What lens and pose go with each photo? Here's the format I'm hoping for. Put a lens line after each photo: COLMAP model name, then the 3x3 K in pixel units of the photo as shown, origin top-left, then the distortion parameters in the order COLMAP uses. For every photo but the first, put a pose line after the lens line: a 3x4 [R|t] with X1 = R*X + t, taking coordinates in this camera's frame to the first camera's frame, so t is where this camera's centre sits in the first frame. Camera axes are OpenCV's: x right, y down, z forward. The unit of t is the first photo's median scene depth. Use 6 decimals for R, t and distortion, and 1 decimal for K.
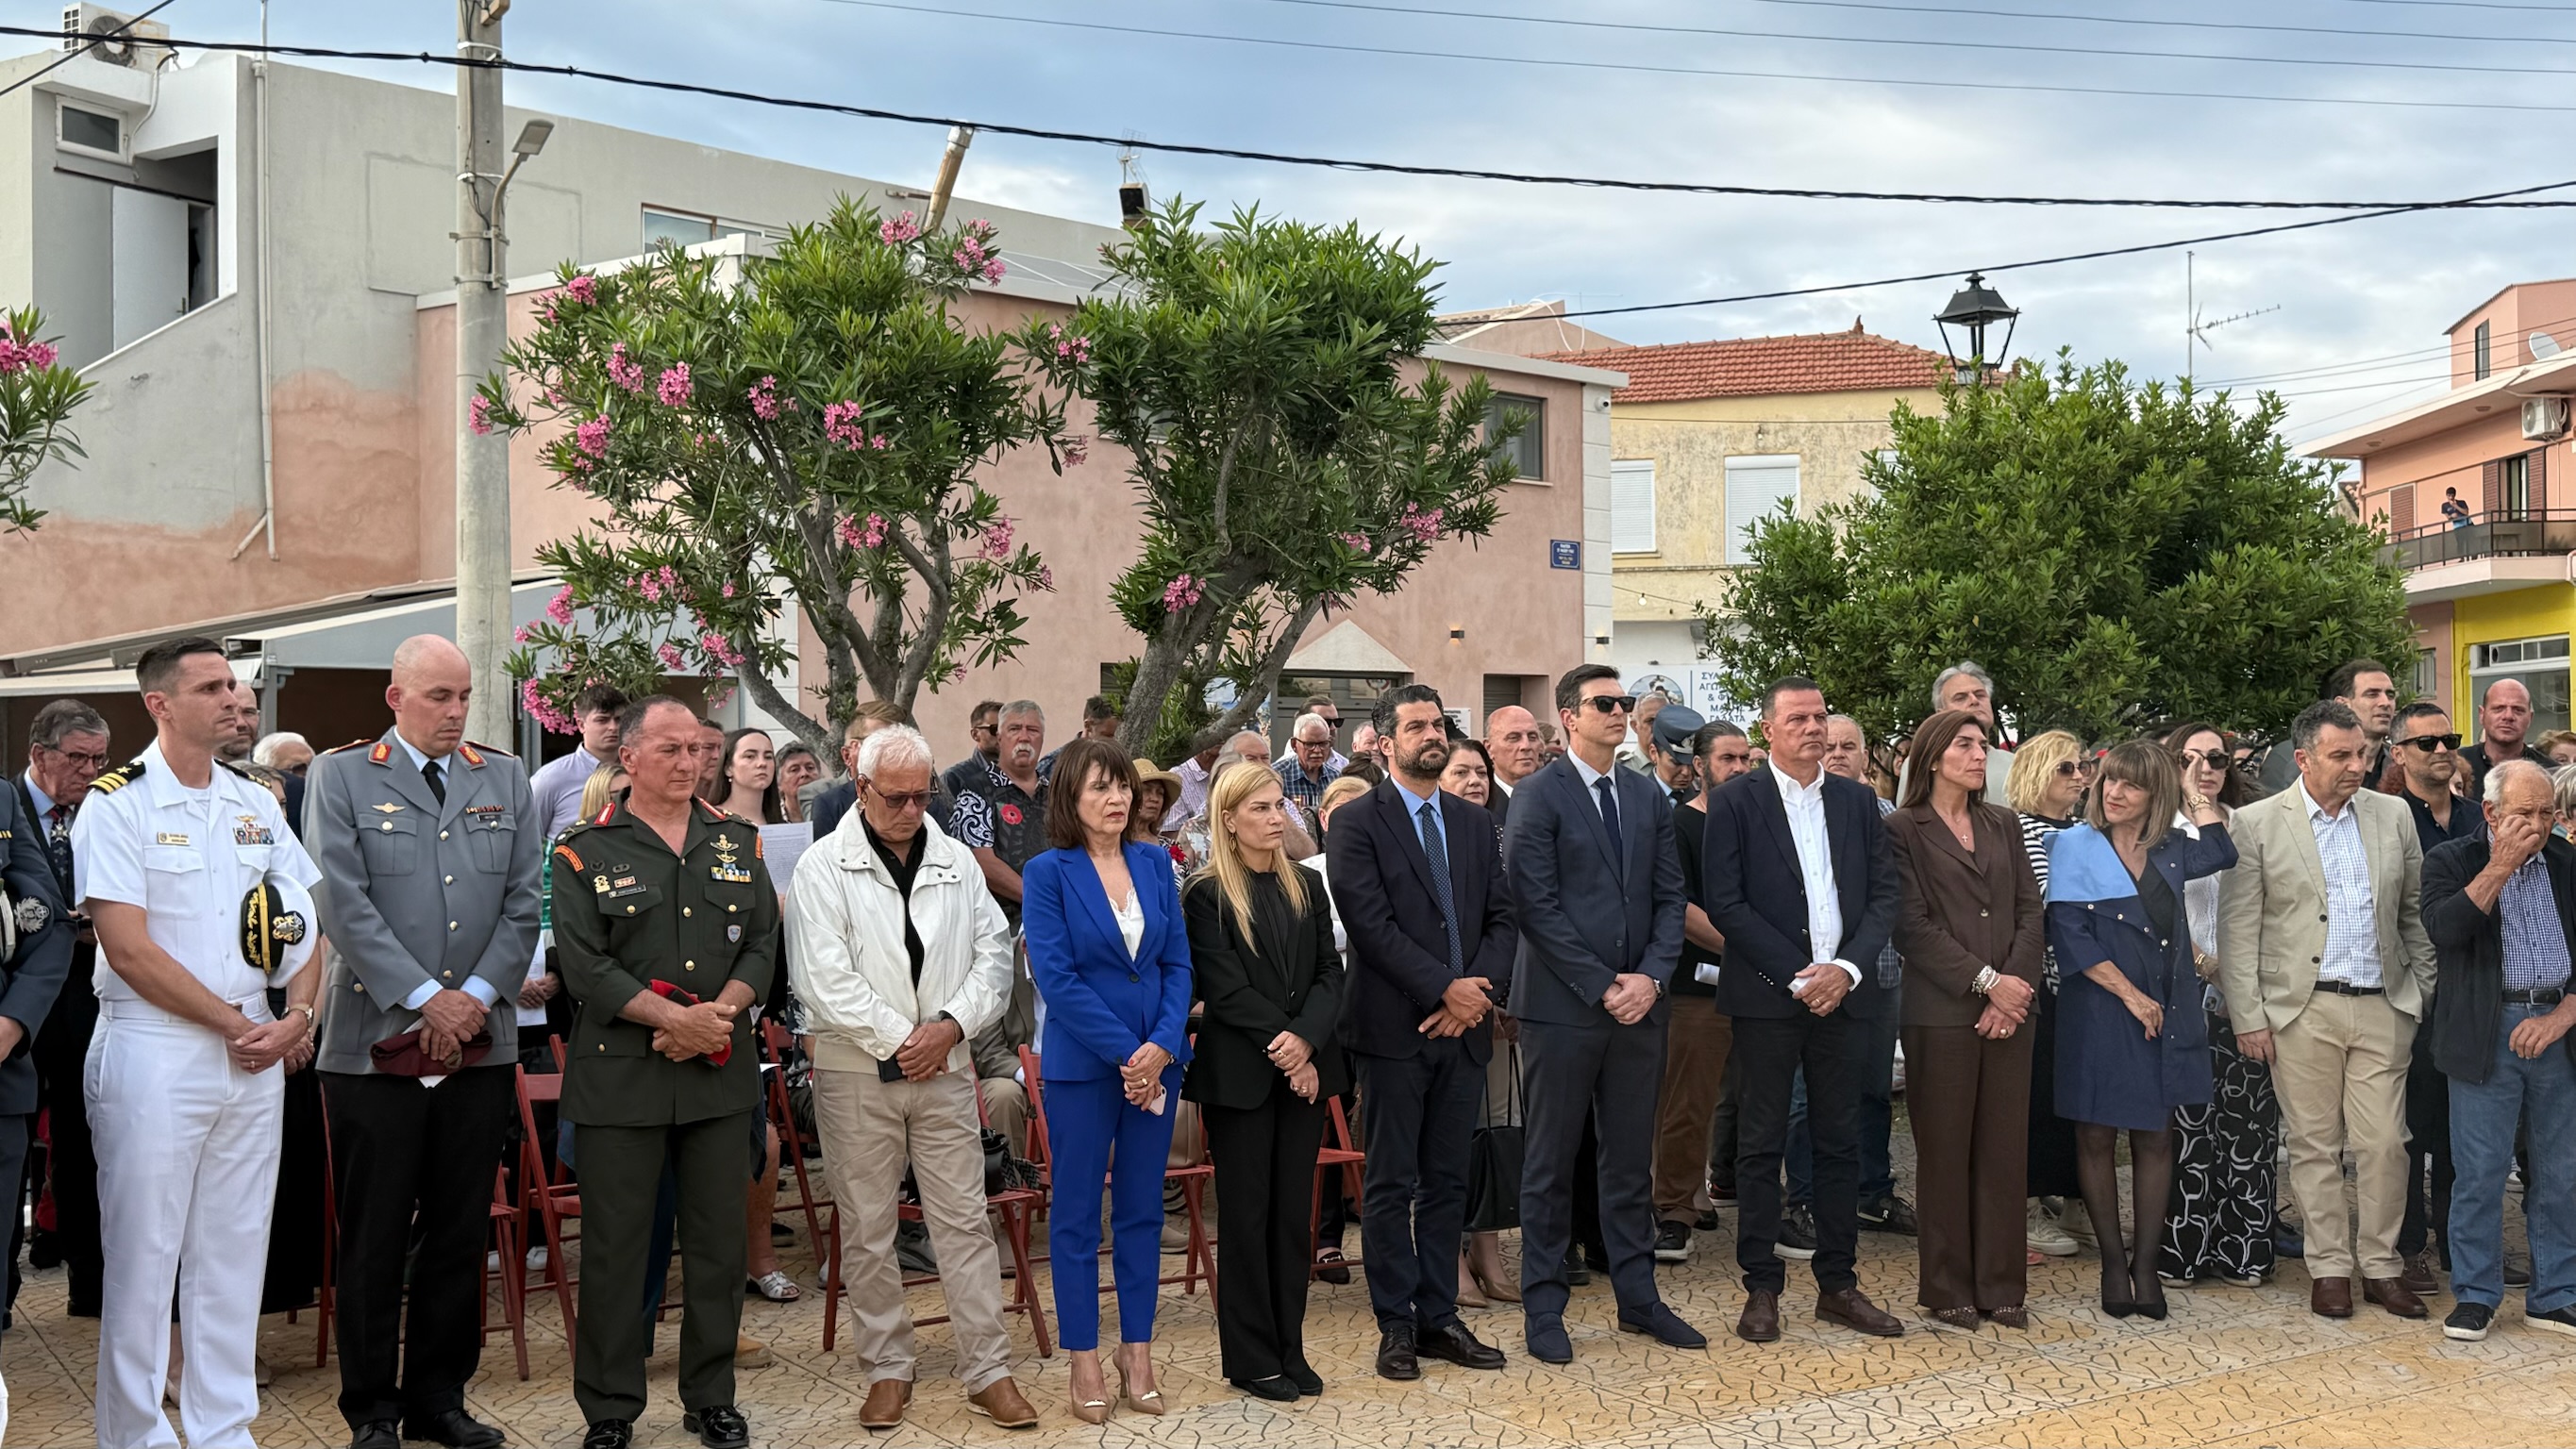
lens RADIAL K [[2572.9, 0, 1281.1], [0, 2572.9, 728.6], [0, 0, 1]] dist [0.068653, 0.000000]
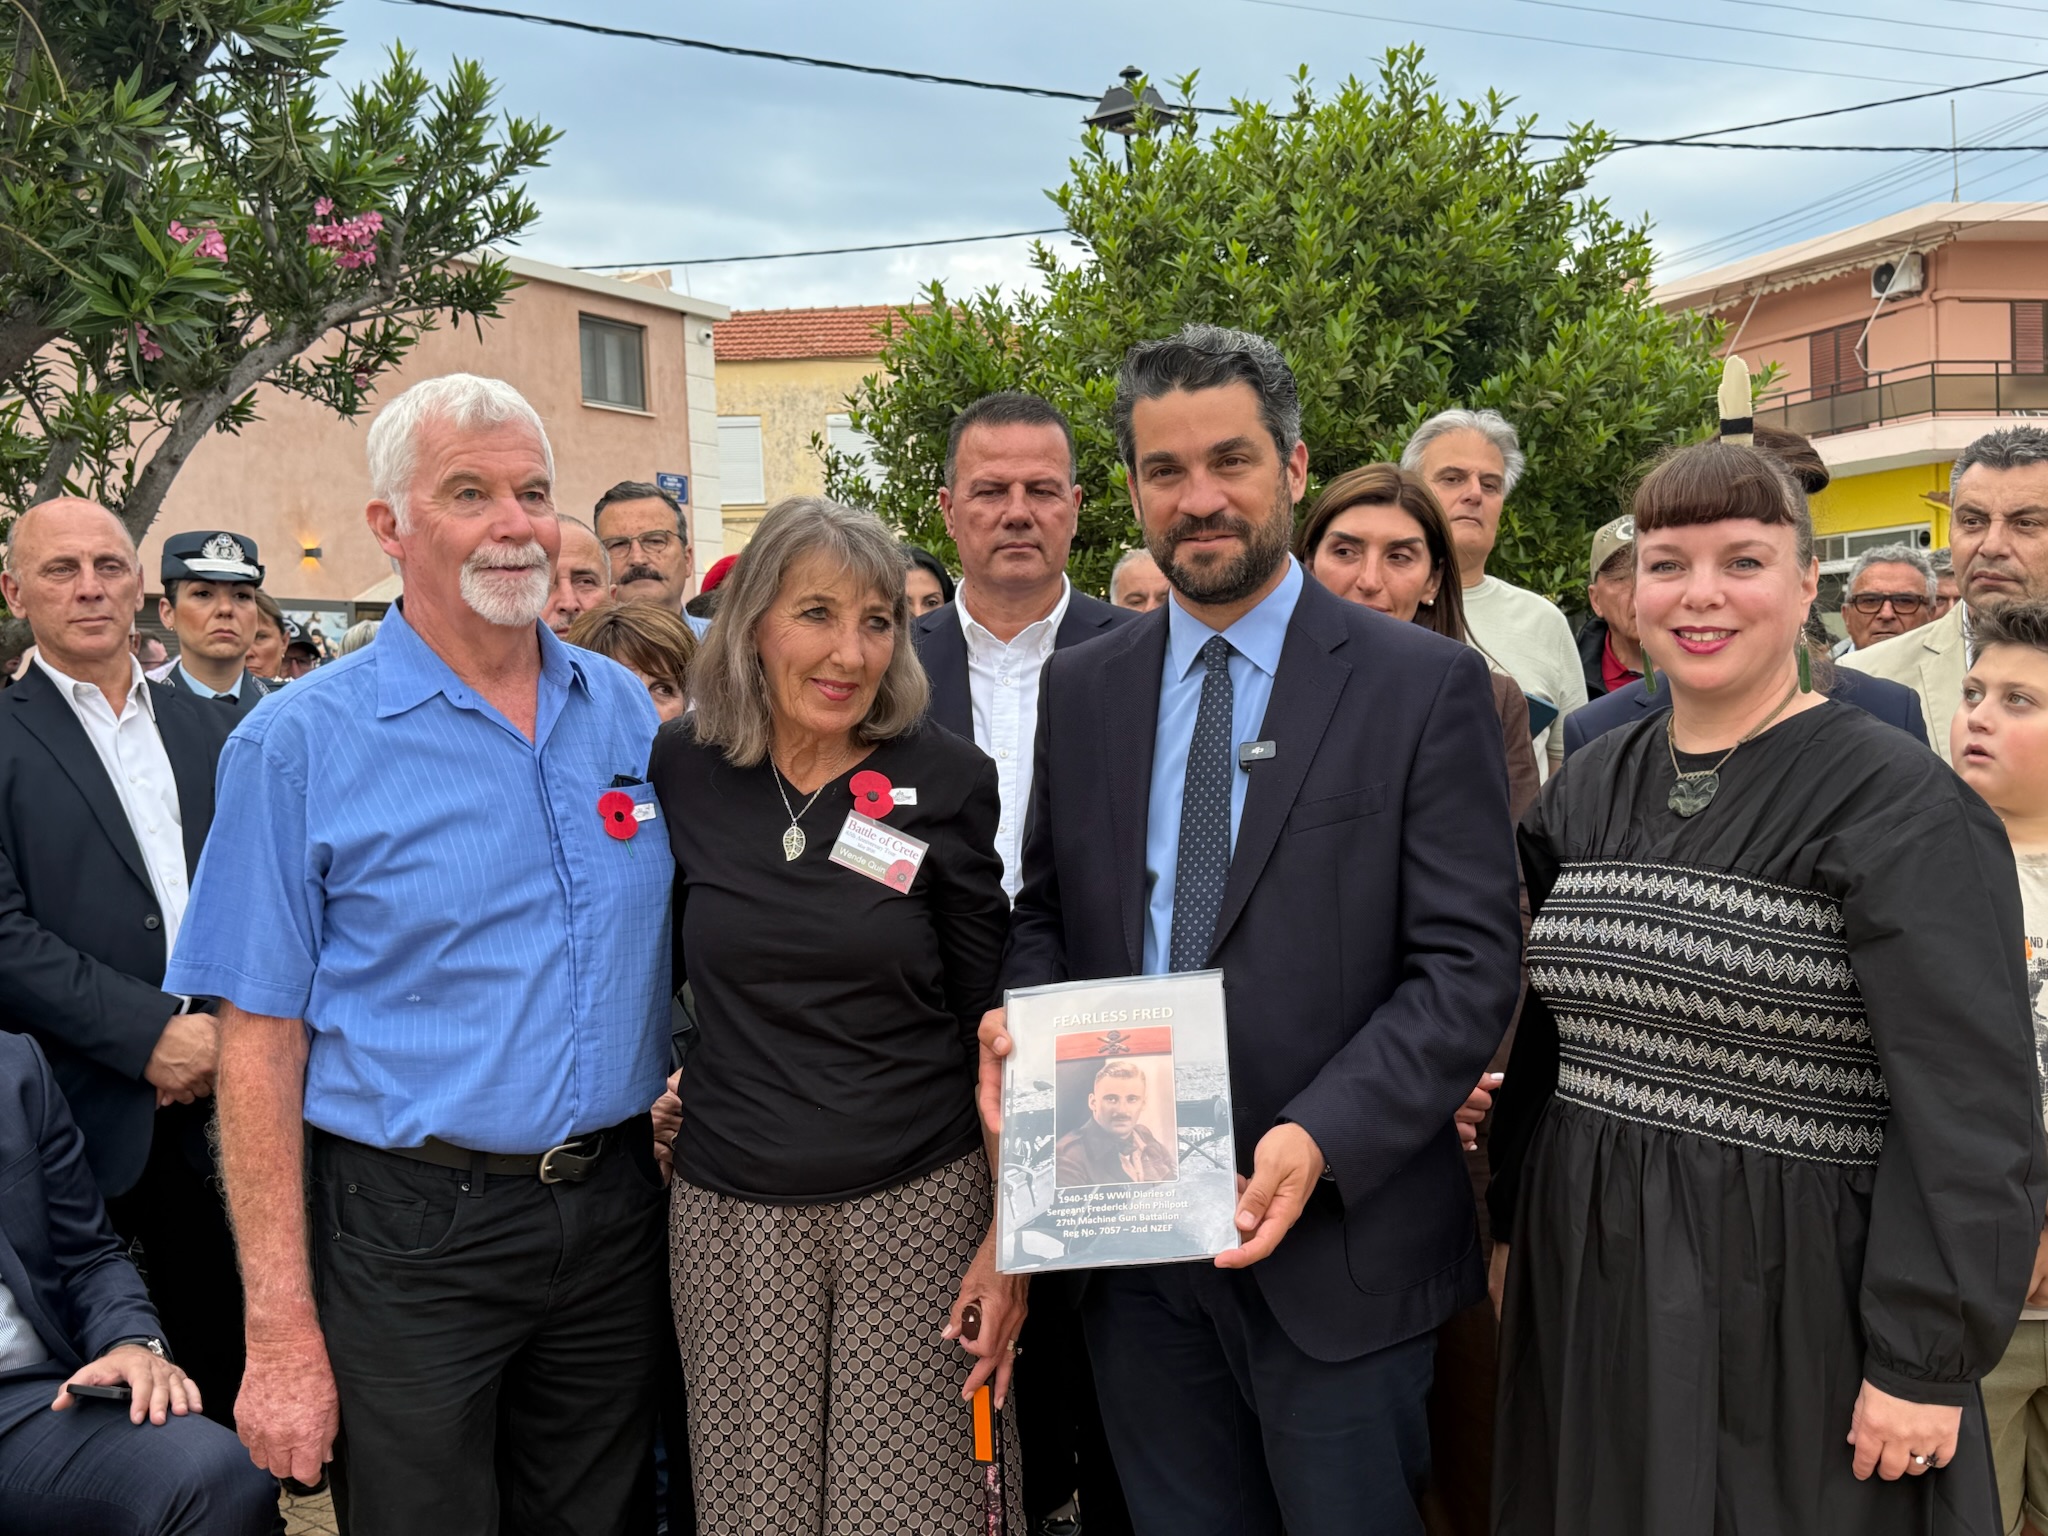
lens RADIAL K [[2132.3, 0, 1026.7], [0, 2132.3, 773.4], [0, 0, 1]] dist [0.129885, 0.000000]
pose [[0.965387, -0.033791, 0.258624, 0.071942], [0.022960, 0.998733, 0.044786, 0.022790], [-0.259810, -0.037298, 0.964939, 0.475948]]
